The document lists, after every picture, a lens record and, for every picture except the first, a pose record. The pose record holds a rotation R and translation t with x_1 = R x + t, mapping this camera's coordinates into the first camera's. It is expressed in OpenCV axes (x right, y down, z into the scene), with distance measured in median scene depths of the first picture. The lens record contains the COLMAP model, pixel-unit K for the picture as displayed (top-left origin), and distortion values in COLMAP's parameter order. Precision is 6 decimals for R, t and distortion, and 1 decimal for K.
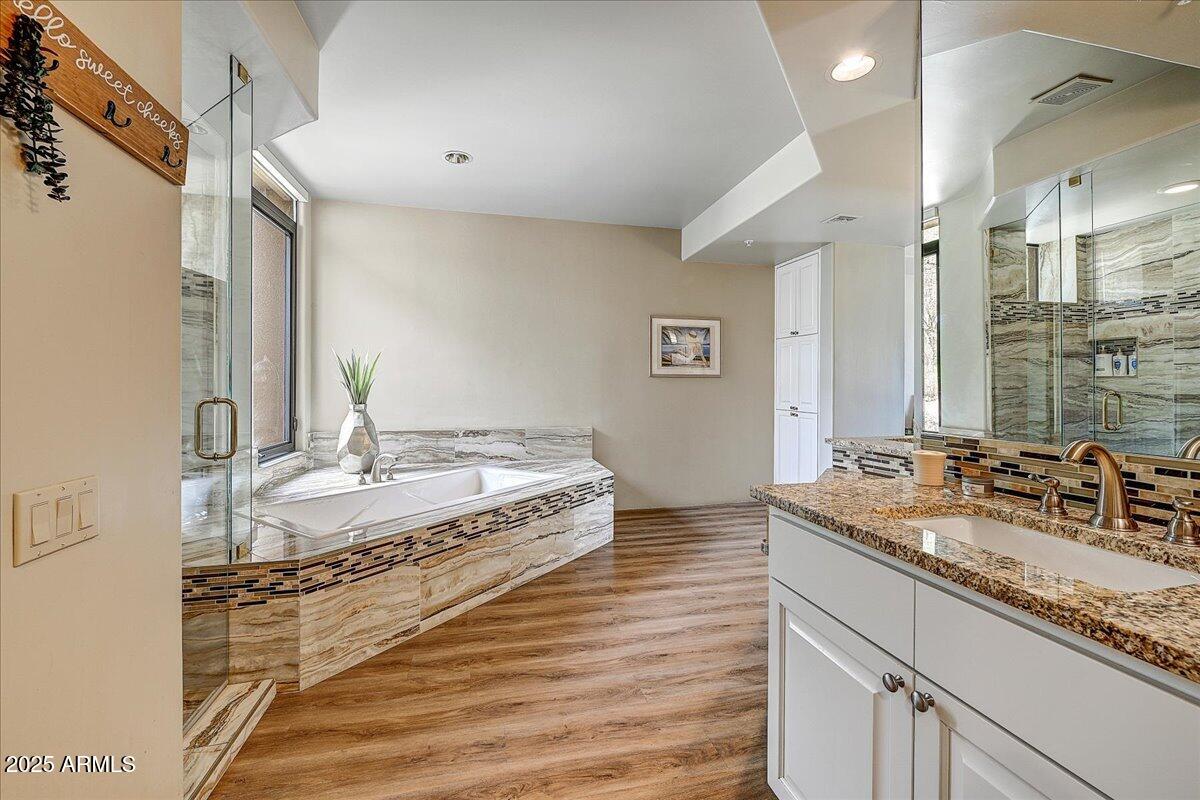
lens RADIAL K [[487.2, 0, 600.4], [0, 487.2, 388.9], [0, 0, 1]] dist [0.002844, 0.000186]
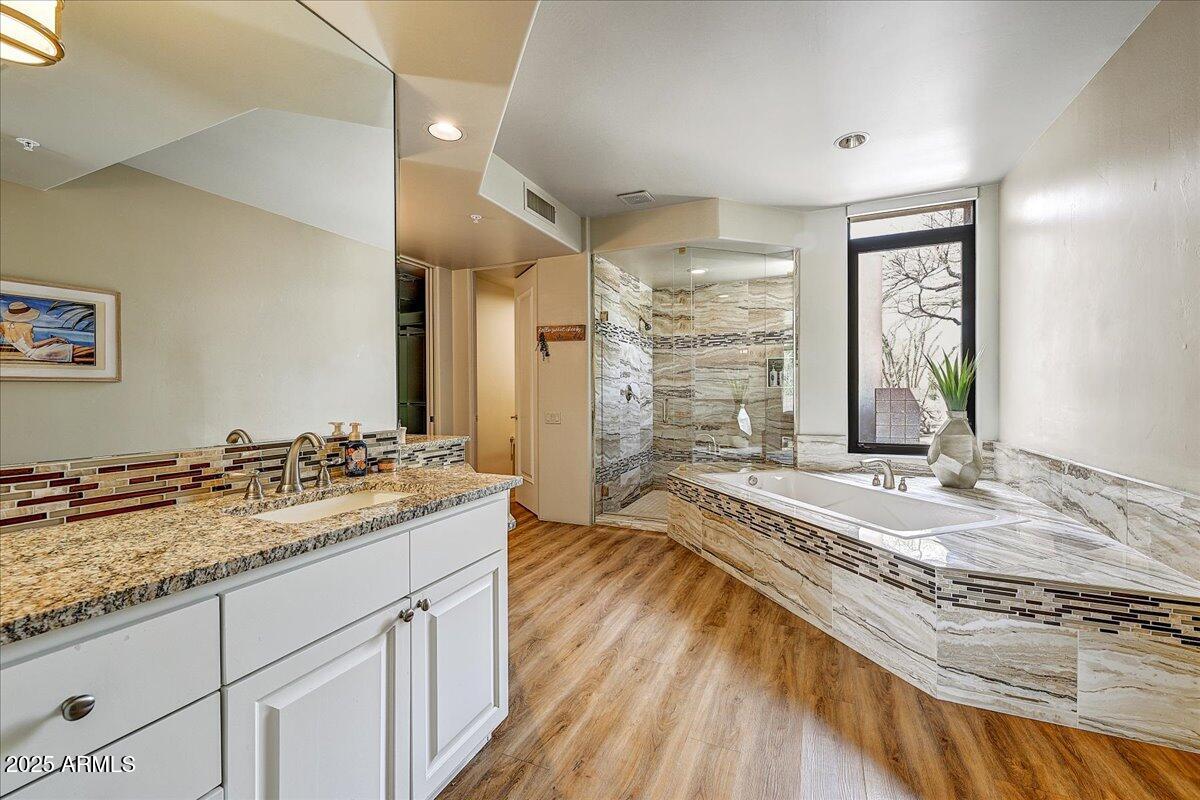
lens RADIAL K [[487.2, 0, 600.7], [0, 487.2, 396.2], [0, 0, 1]] dist [0.002844, 0.000186]
pose [[-0.602279, 0.003968, -0.798276, 0.824440], [-0.003828, 0.999962, 0.007859, -0.004253], [0.798276, 0.007790, -0.602241, 1.336358]]
